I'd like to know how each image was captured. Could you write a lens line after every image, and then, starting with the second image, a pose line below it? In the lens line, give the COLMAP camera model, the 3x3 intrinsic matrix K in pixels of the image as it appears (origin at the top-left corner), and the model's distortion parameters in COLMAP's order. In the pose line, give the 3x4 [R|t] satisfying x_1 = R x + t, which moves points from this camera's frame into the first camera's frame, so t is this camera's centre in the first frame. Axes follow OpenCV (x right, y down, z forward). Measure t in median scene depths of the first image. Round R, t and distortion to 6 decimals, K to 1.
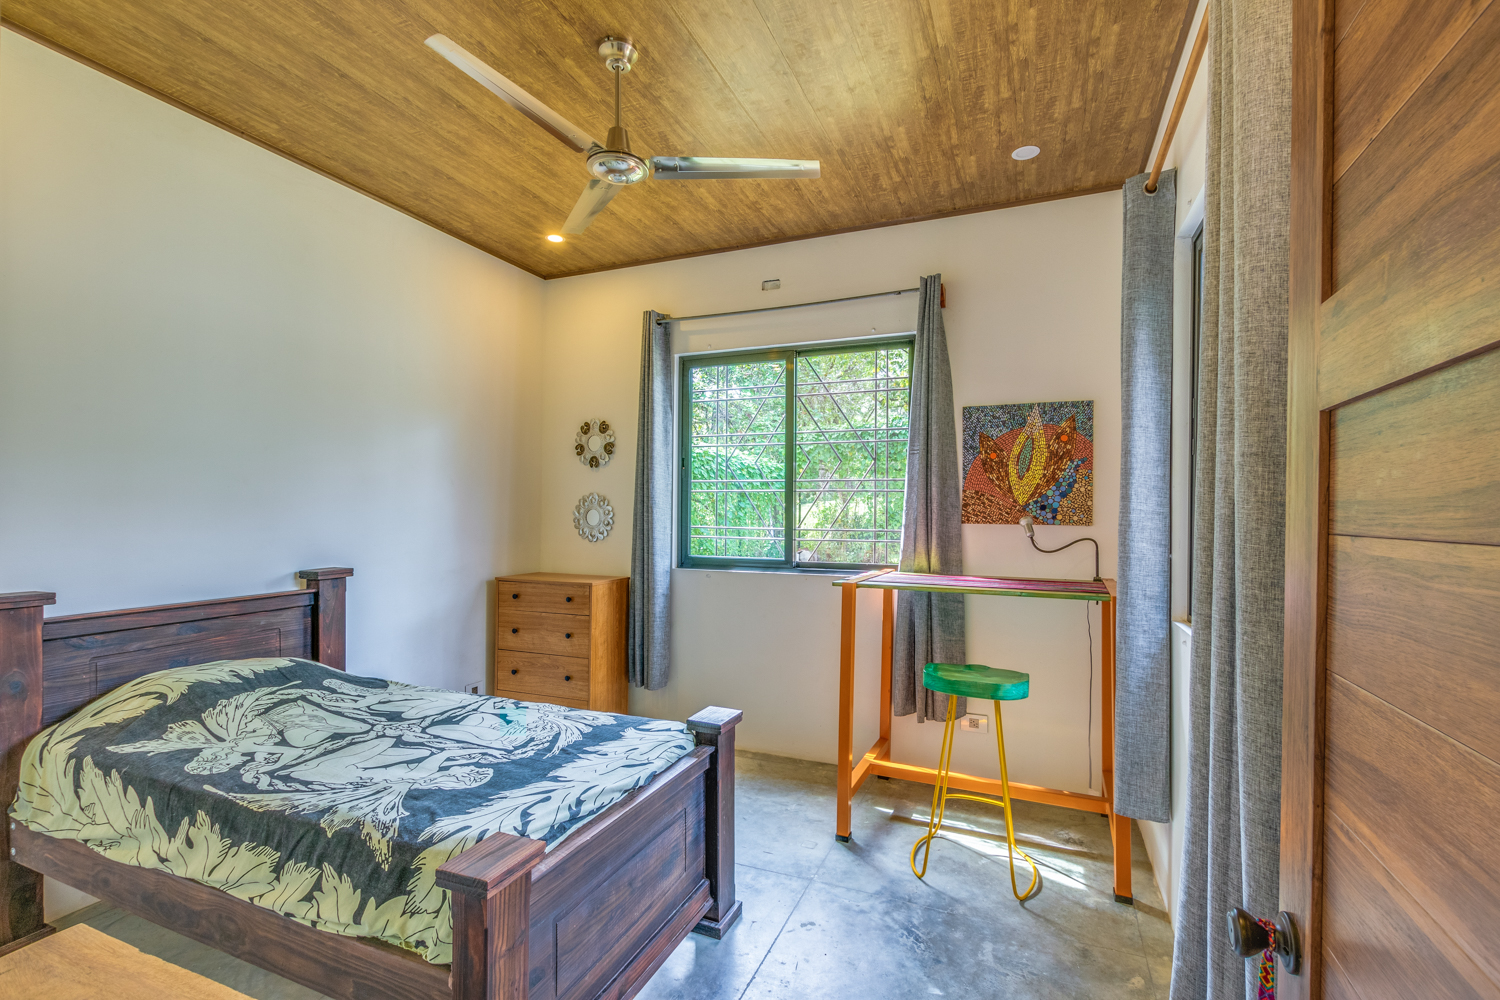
lens RADIAL K [[681.5, 0, 754.4], [0, 681.5, 504.9], [0, 0, 1]] dist [0.004380, -0.001129]
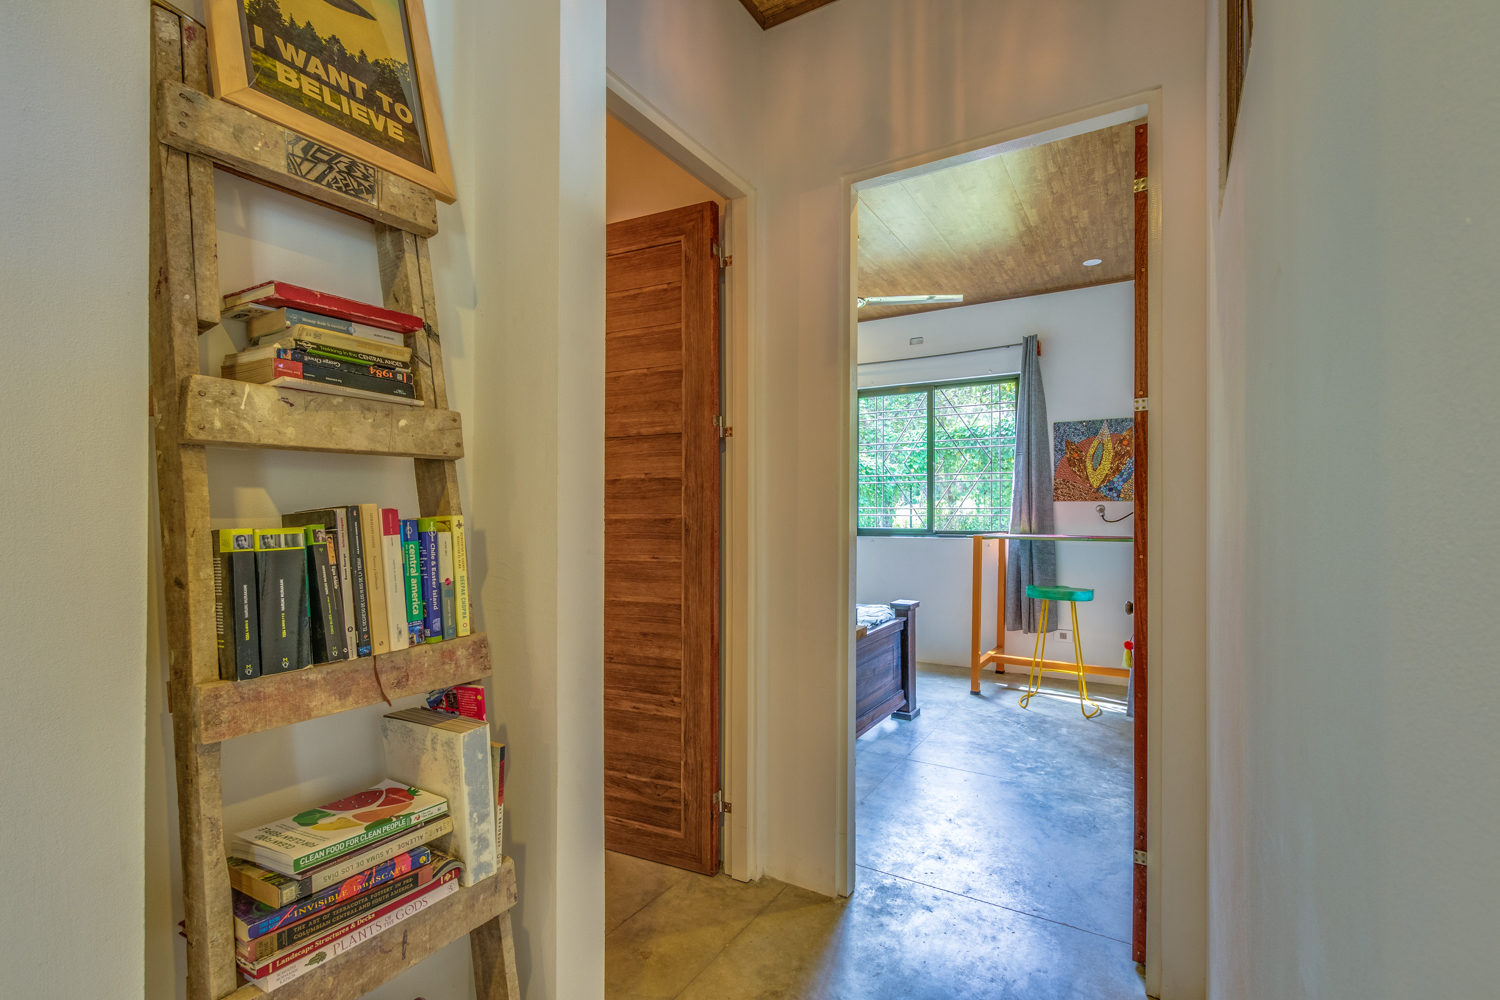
lens RADIAL K [[681.5, 0, 752.9], [0, 681.5, 506.2], [0, 0, 1]] dist [0.004380, -0.001129]
pose [[0.989403, -0.006903, -0.145035, -0.133794], [0.006483, 0.999973, -0.003363, 0.040646], [0.145054, 0.002387, 0.989421, -0.588740]]
